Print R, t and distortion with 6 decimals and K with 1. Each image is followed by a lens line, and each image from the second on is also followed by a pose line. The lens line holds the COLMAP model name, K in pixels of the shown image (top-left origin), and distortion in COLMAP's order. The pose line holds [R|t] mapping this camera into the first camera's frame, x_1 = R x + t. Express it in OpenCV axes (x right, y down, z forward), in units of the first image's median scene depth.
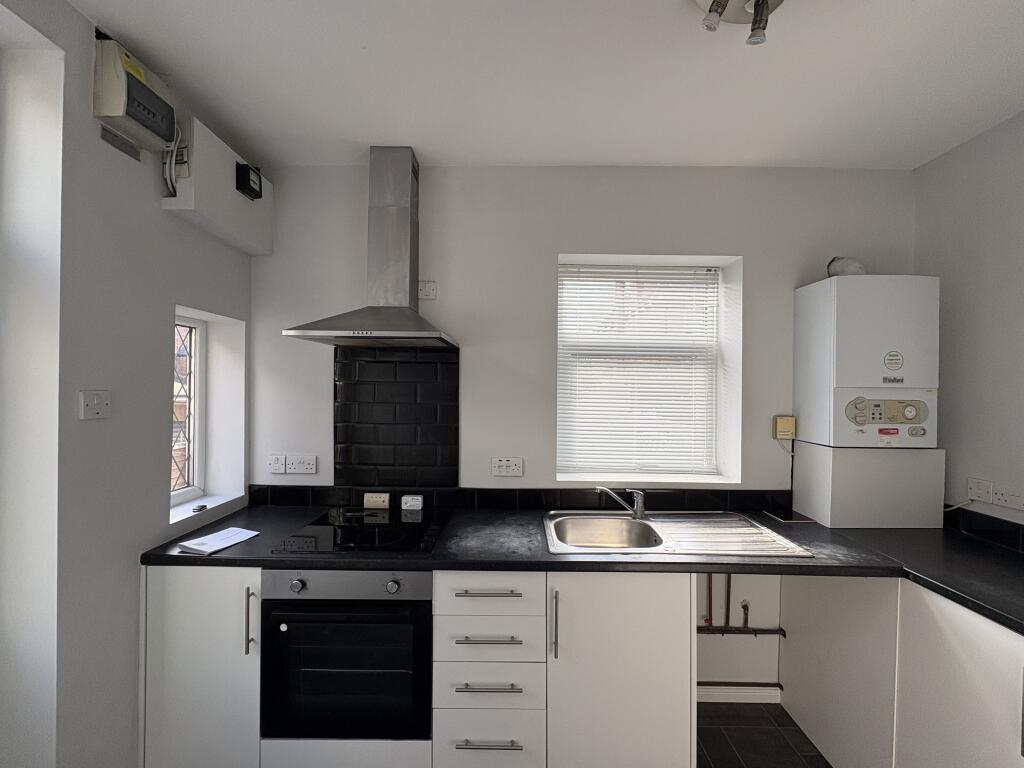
lens RADIAL K [[408.2, 0, 511.9], [0, 408.2, 387.3], [0, 0, 1]] dist [0.001460, 0.000041]
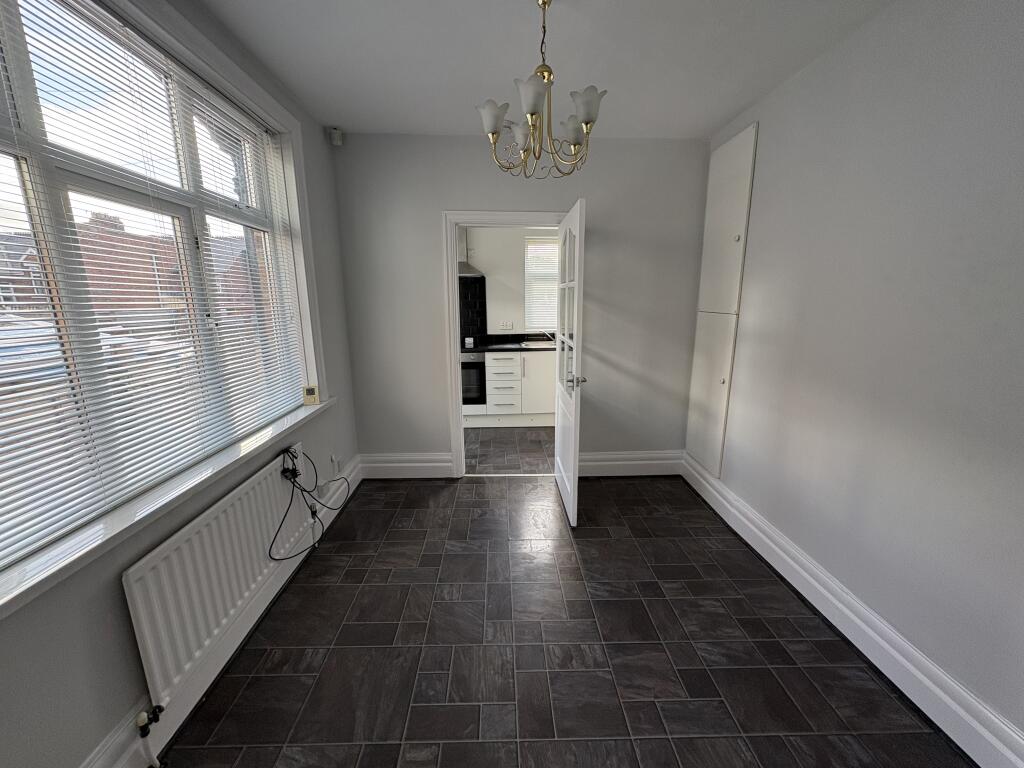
lens RADIAL K [[408.2, 0, 511.9], [0, 408.2, 387.3], [0, 0, 1]] dist [0.001460, 0.000041]
pose [[0.999057, -0.023098, 0.036764, -0.108993], [0.014676, 0.976563, 0.214732, 0.042466], [-0.040863, -0.213990, 0.975981, -2.104315]]
